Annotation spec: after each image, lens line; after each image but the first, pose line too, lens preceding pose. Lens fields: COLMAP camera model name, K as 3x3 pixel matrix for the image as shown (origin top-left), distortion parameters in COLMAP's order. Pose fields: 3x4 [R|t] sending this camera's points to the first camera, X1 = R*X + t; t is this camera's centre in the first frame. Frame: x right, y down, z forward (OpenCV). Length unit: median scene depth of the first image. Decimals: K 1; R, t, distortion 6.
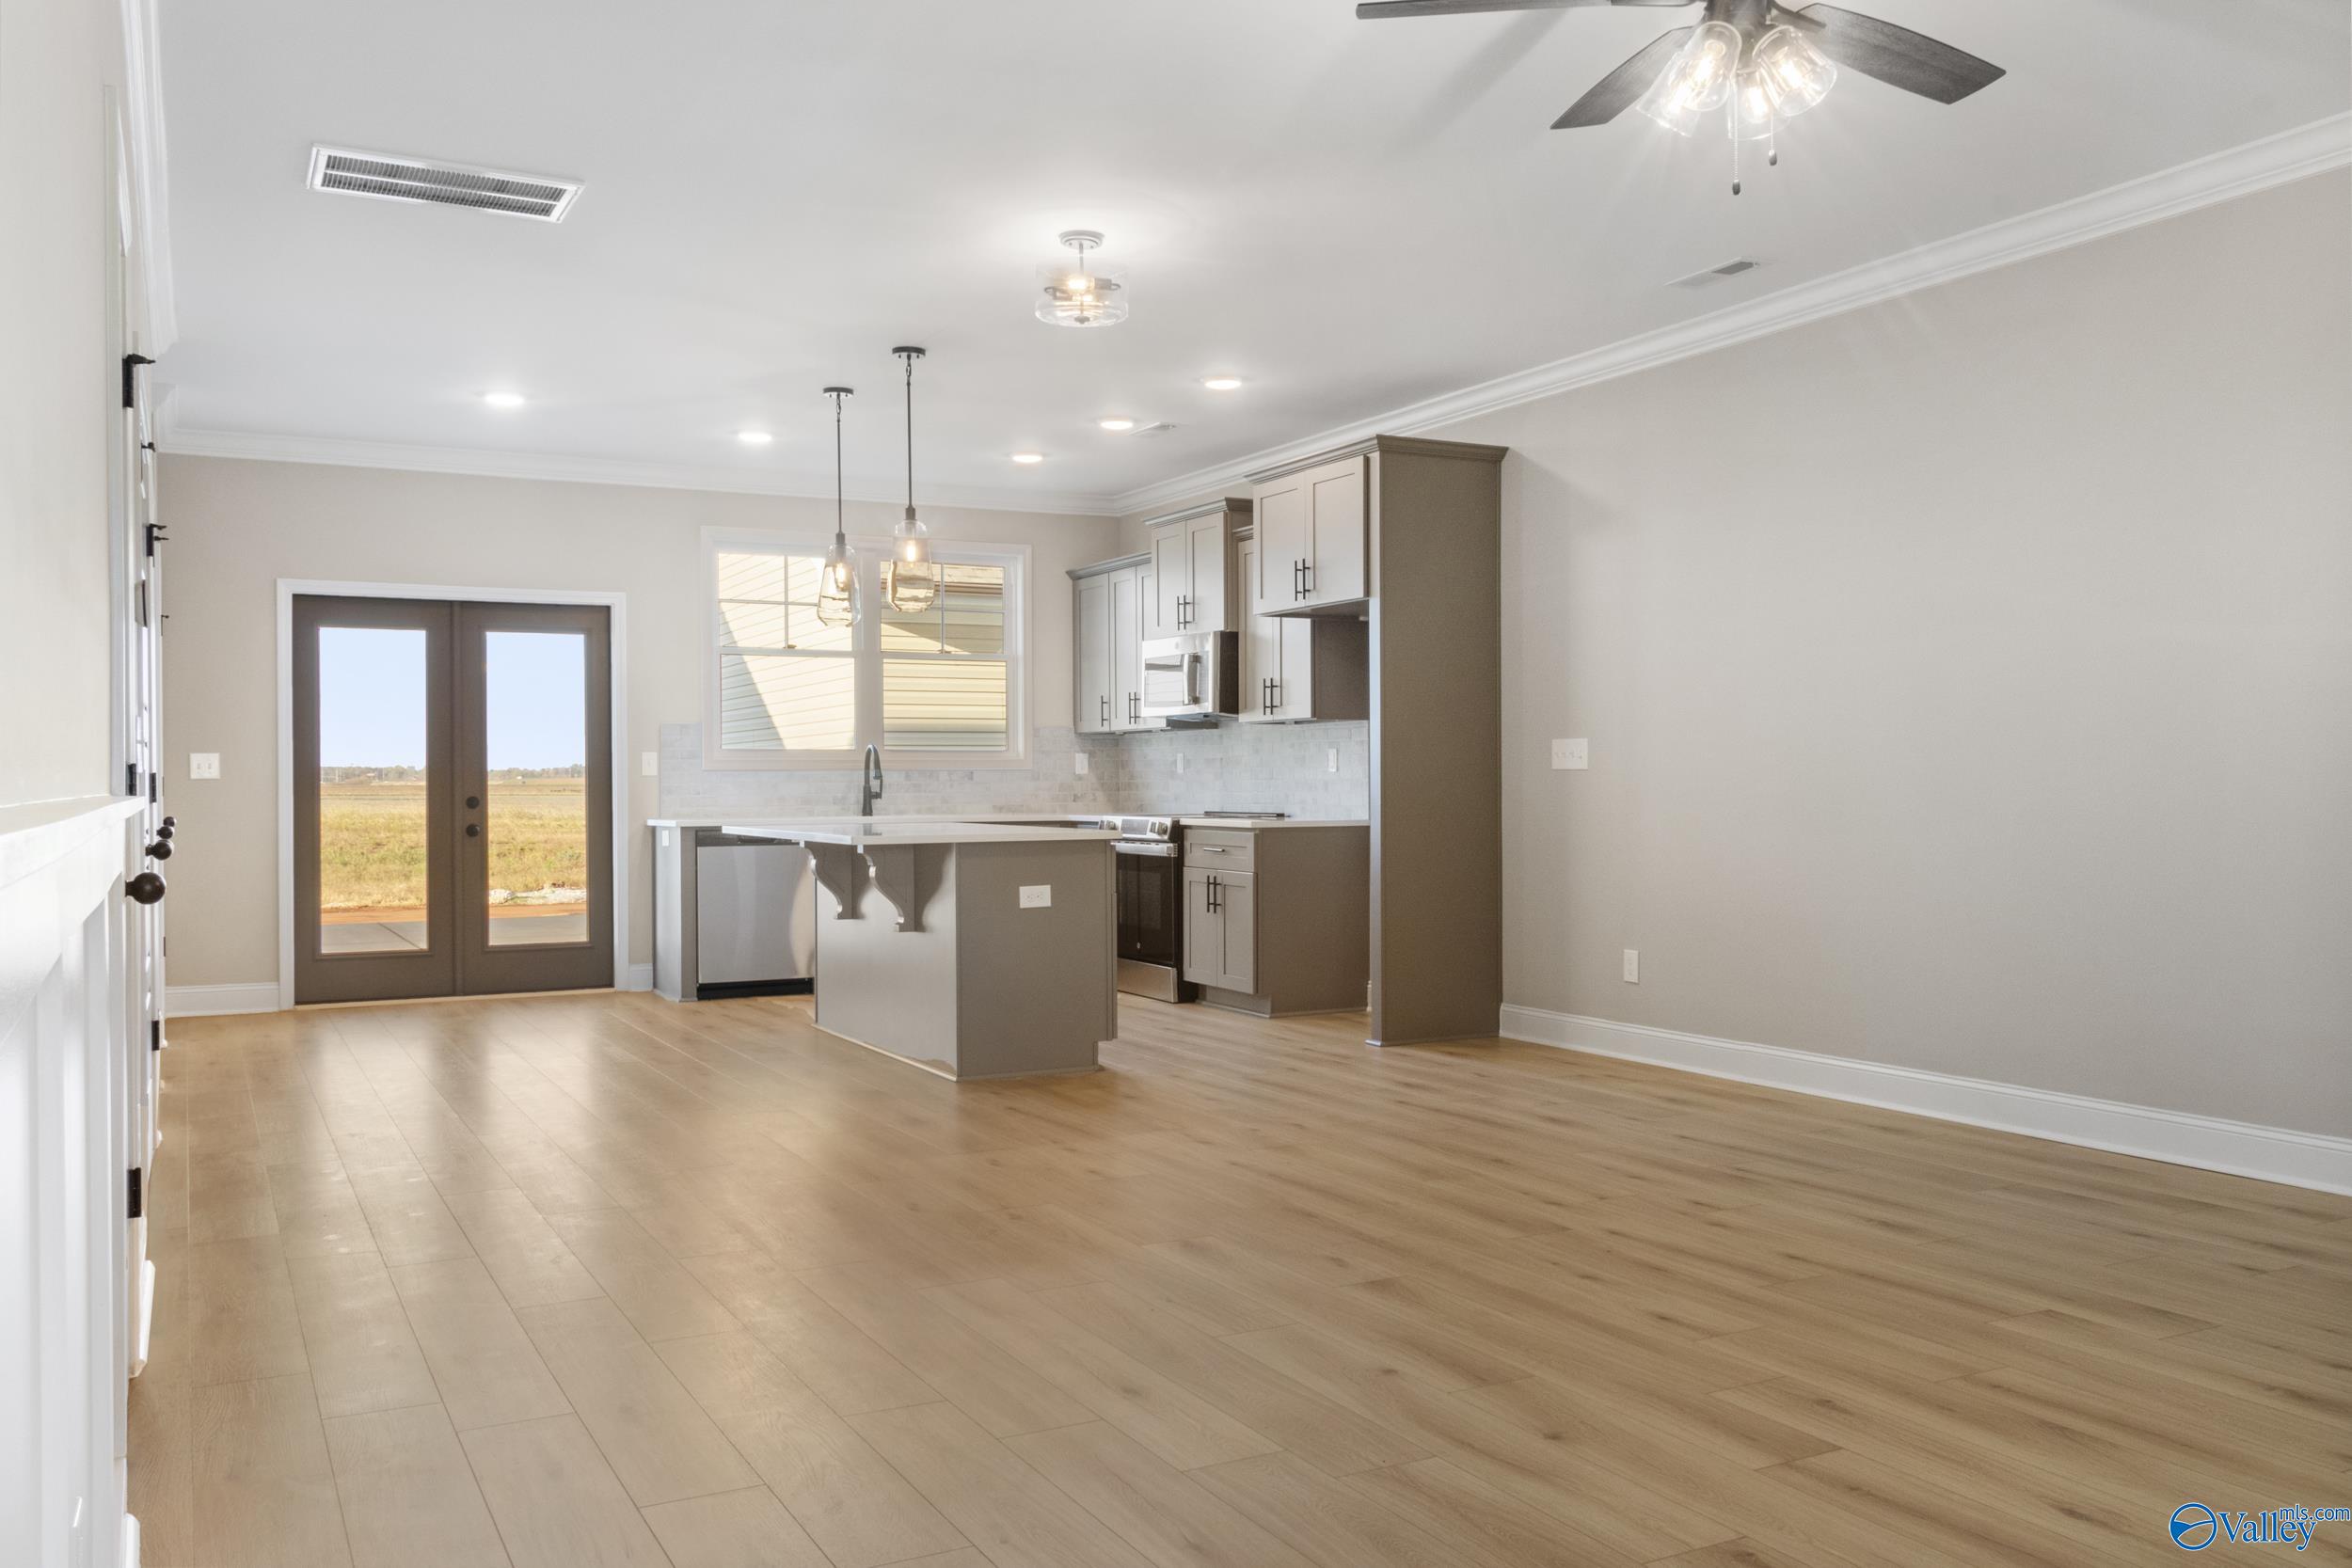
lens RADIAL K [[1917.8, 0, 1176.0], [0, 1917.8, 784.0], [0, 0, 1]] dist [0.086064, -0.002451]
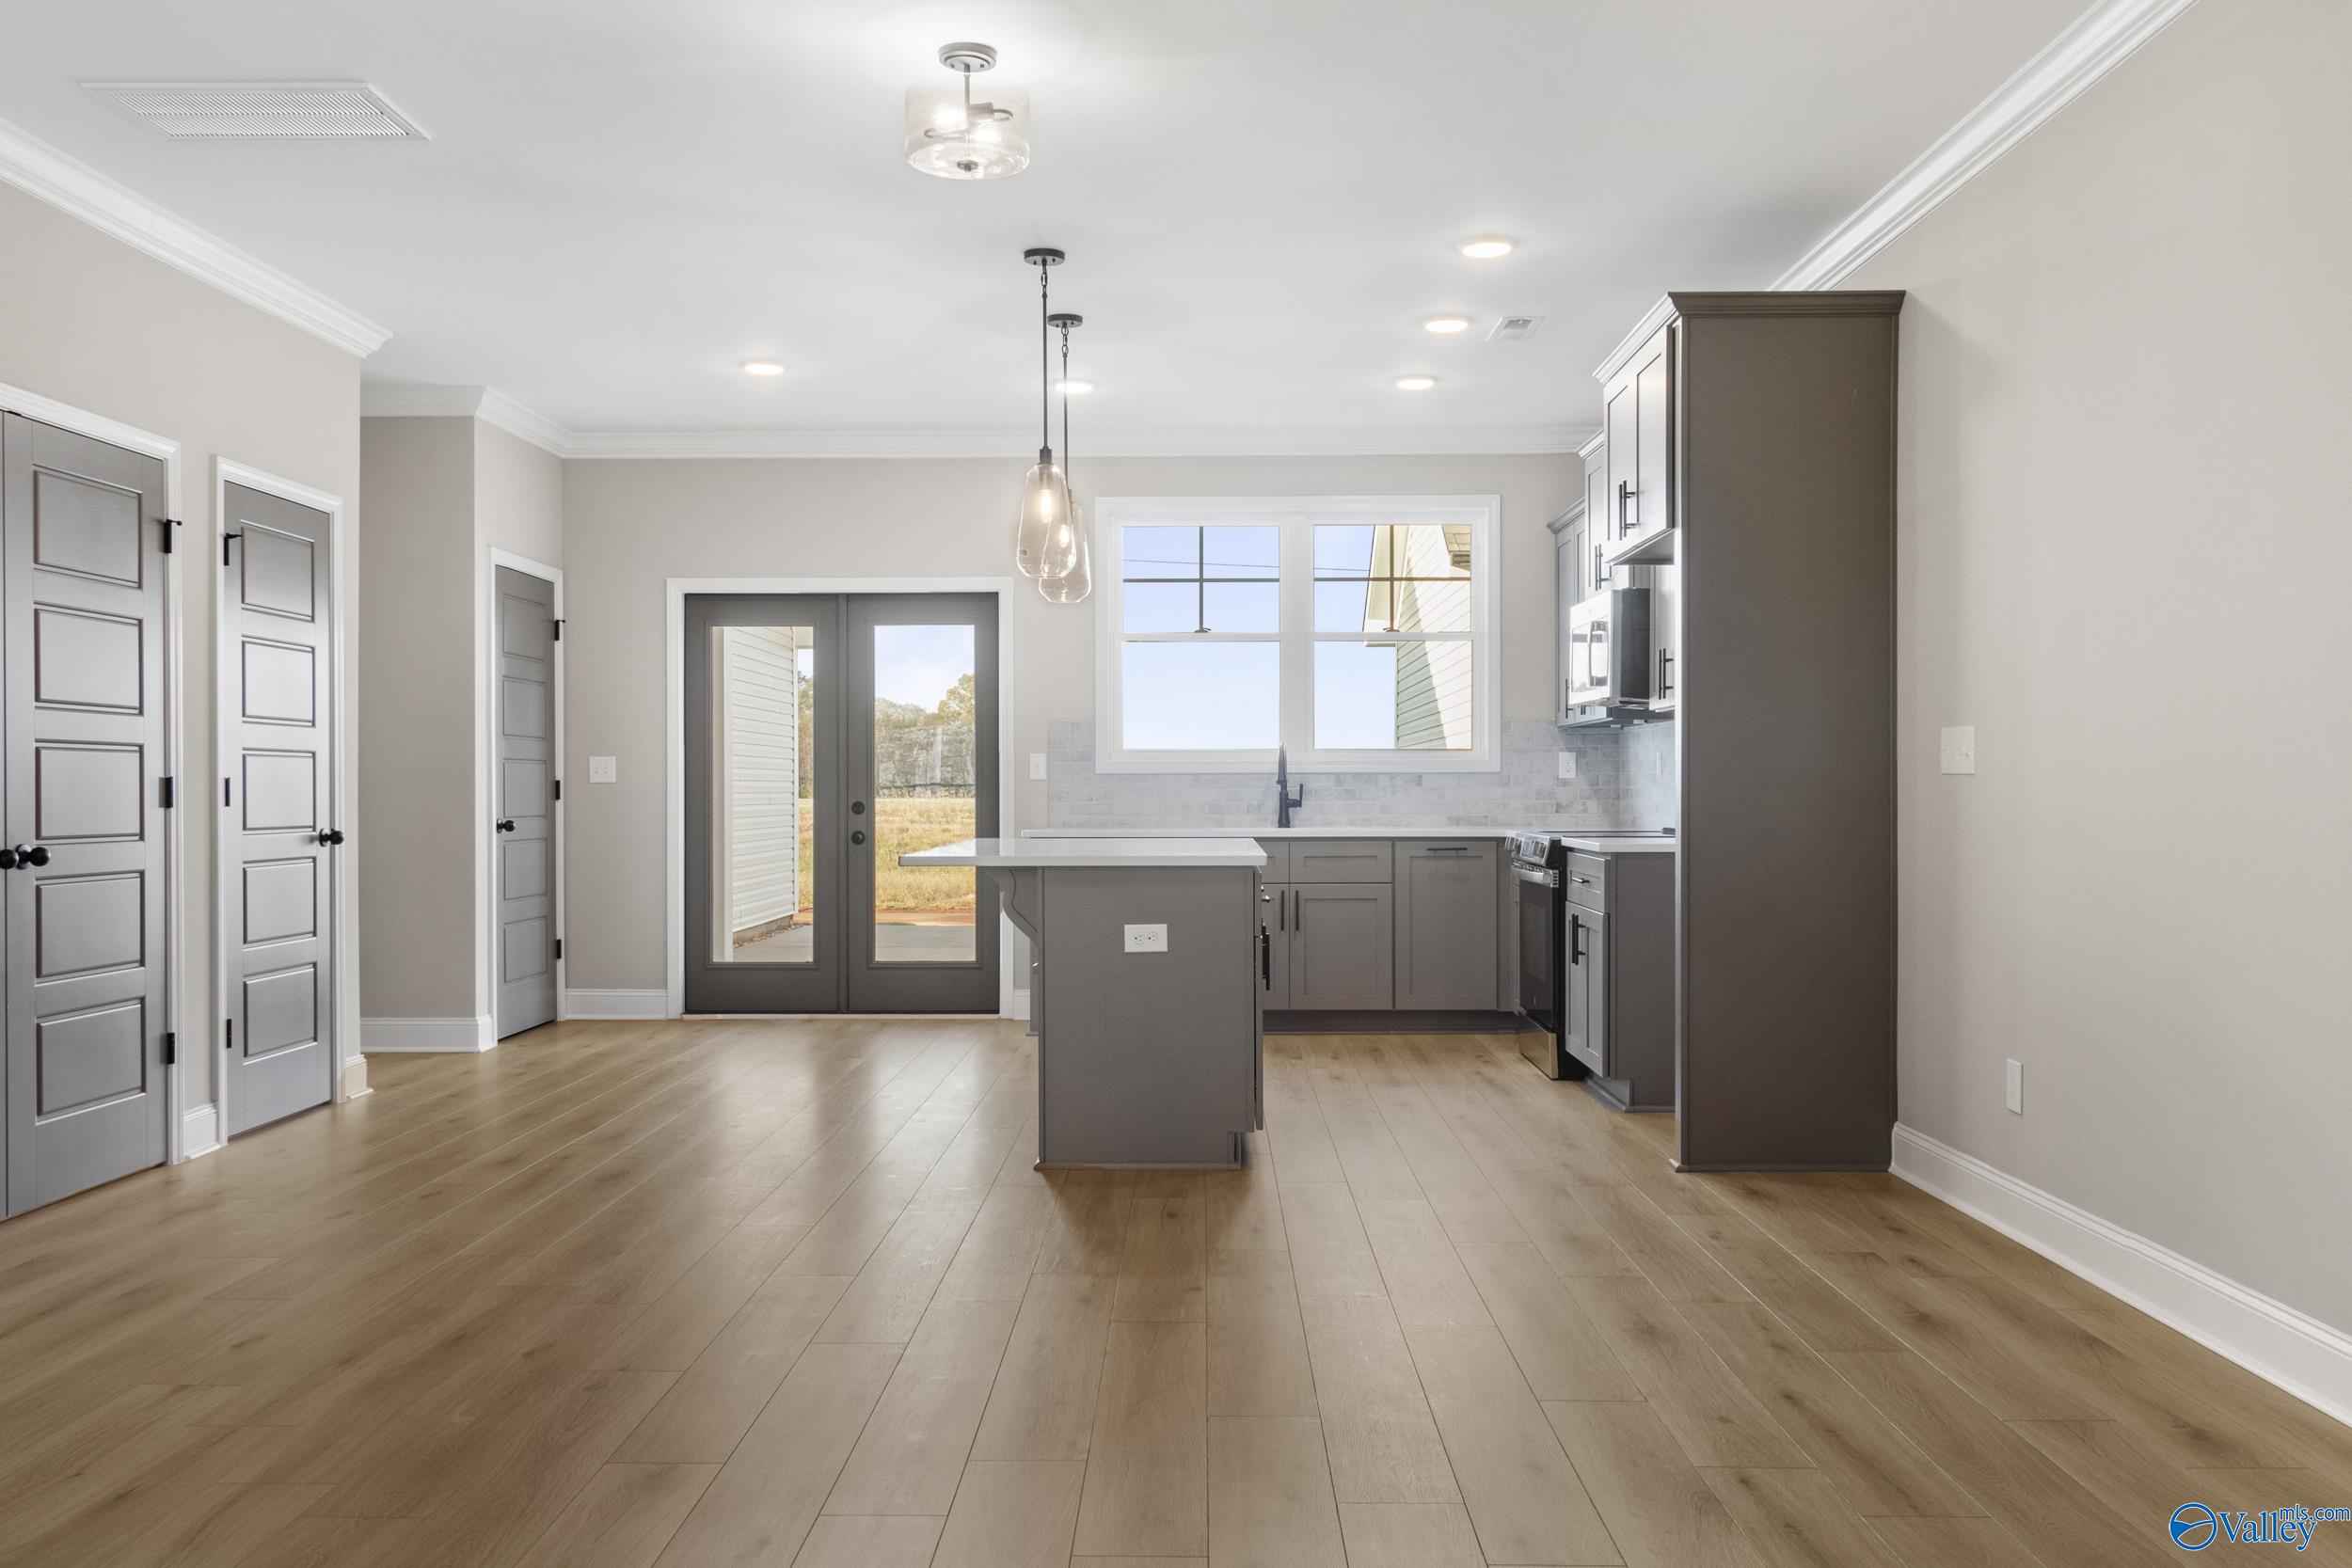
lens RADIAL K [[2021.8, 0, 1176.0], [0, 2021.8, 784.0], [0, 0, 1]] dist [0.088316, -0.000772]
pose [[0.880063, 0.003114, -0.474847, 0.246036], [-0.003478, 0.999994, 0.000112, -0.002755], [0.474845, 0.001553, 0.880068, 0.218323]]
